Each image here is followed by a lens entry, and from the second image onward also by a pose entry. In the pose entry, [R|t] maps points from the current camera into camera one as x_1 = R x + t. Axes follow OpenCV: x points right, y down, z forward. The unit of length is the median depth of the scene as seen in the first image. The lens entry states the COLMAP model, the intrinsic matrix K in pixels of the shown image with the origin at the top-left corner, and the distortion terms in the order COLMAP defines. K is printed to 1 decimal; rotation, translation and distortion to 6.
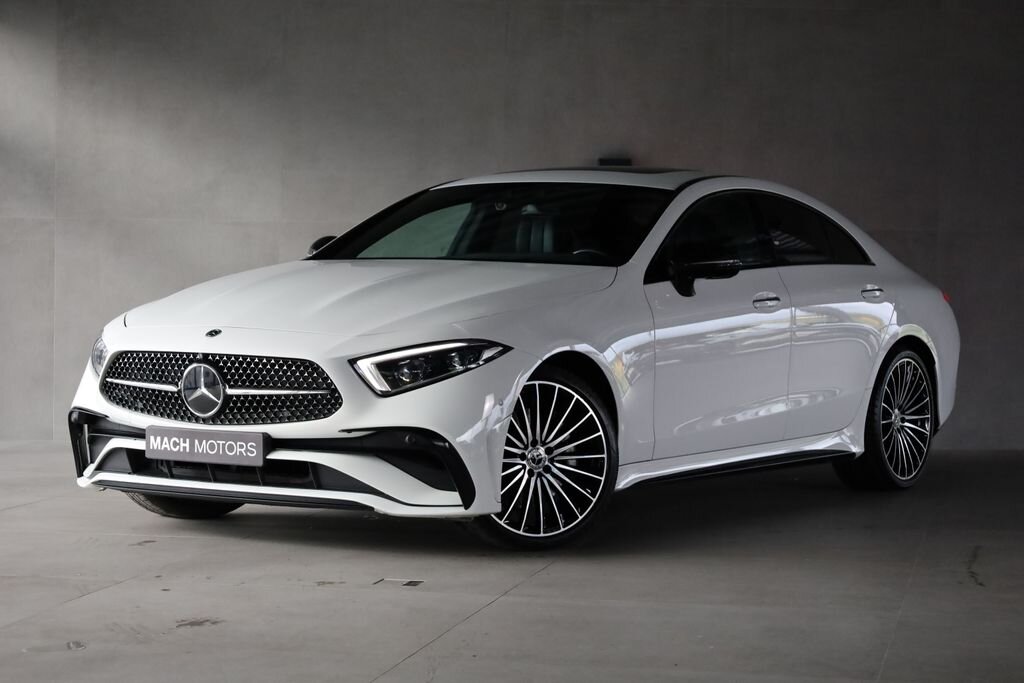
lens RADIAL K [[2574.5, 0, 512.0], [0, 2574.5, 341.5], [0, 0, 1]] dist [-0.121437, -0.459957]
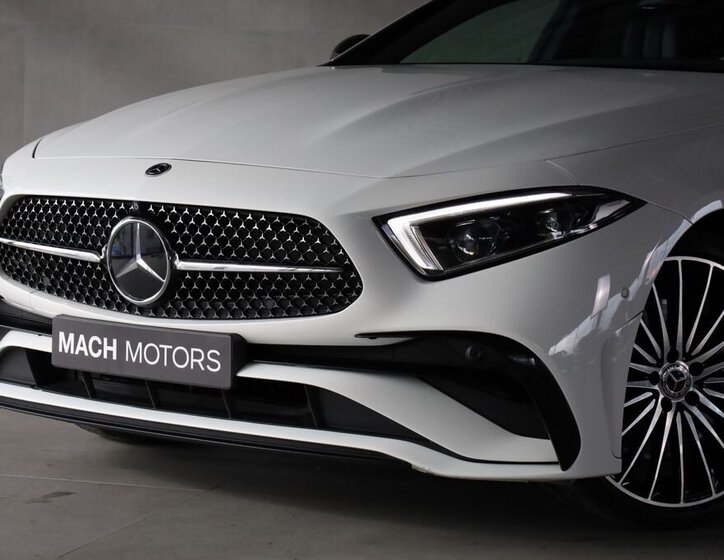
lens RADIAL K [[2231.2, 0, 362.0], [0, 2231.2, 280.0], [0, 0, 1]] dist [0.060655, -1.254638]
pose [[0.996330, 0.020920, -0.082998, -0.022136], [-0.017302, 0.998878, 0.044083, -0.001250], [0.083827, -0.042485, 0.995574, 0.470232]]
